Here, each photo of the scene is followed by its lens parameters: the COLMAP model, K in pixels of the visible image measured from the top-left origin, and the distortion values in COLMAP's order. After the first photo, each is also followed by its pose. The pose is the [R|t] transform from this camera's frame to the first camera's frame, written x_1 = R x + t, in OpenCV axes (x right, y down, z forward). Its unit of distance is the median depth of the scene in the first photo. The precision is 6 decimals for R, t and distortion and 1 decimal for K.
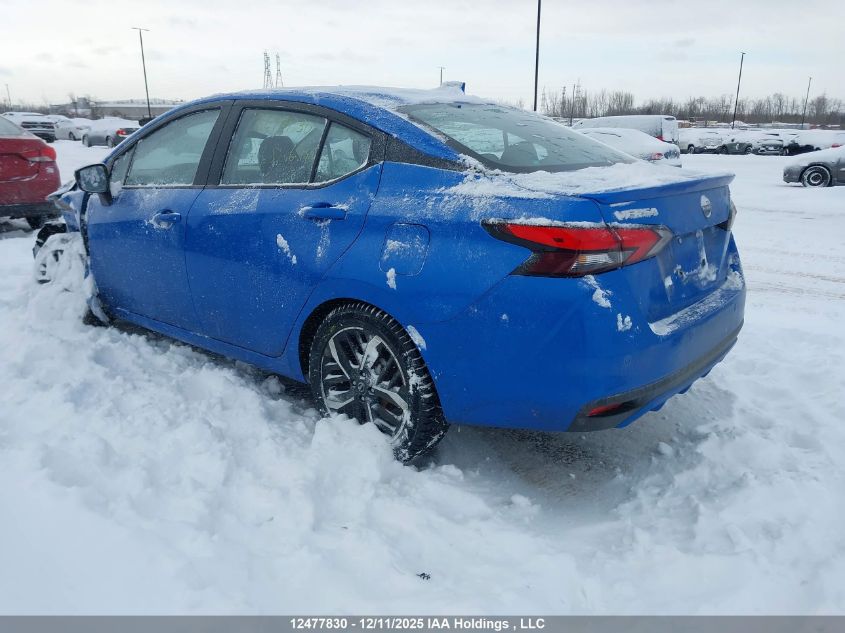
lens RADIAL K [[671.2, 0, 424.5], [0, 671.2, 322.4], [0, 0, 1]] dist [0.068184, -0.062828]
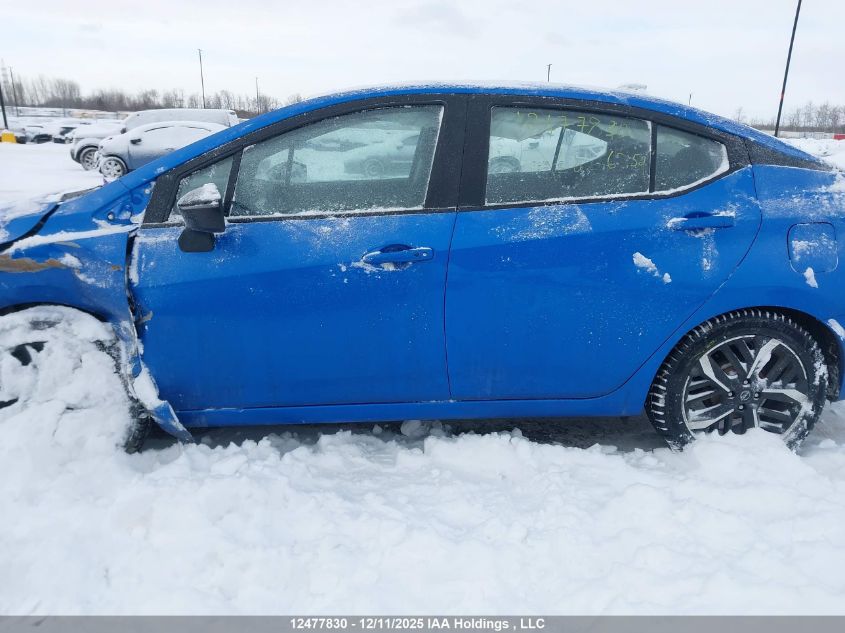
lens RADIAL K [[671.2, 0, 420.3], [0, 671.2, 317.5], [0, 0, 1]] dist [0.068184, -0.062828]
pose [[0.718023, -0.185369, 0.670881, -1.039922], [0.182808, 0.980268, 0.075201, -0.169552], [-0.671583, 0.068646, 0.737742, 0.561810]]
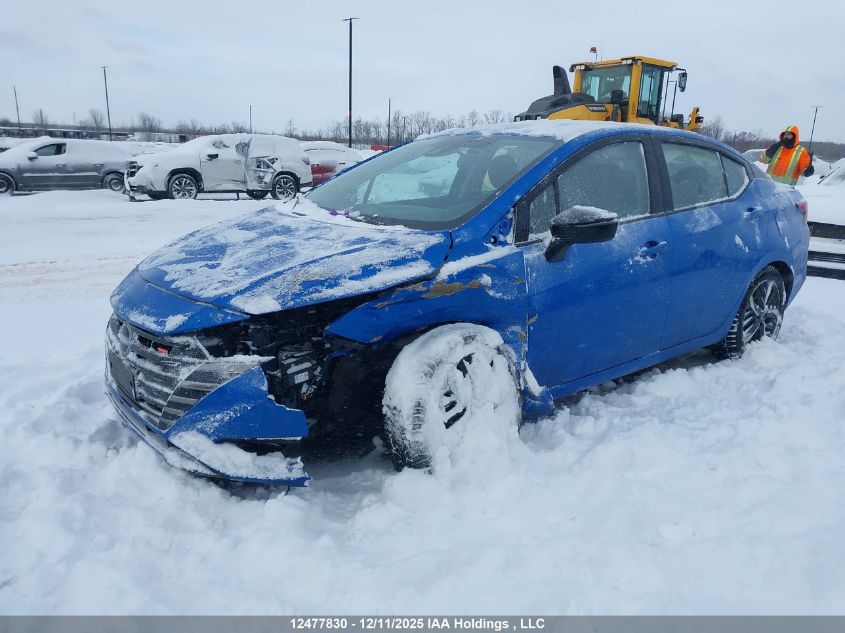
lens RADIAL K [[671.2, 0, 430.0], [0, 671.2, 313.8], [0, 0, 1]] dist [0.068184, -0.062828]
pose [[0.163326, -0.244735, 0.955735, -1.726622], [0.253091, 0.946718, 0.199175, -0.424148], [-0.953556, 0.209358, 0.216564, 1.361131]]
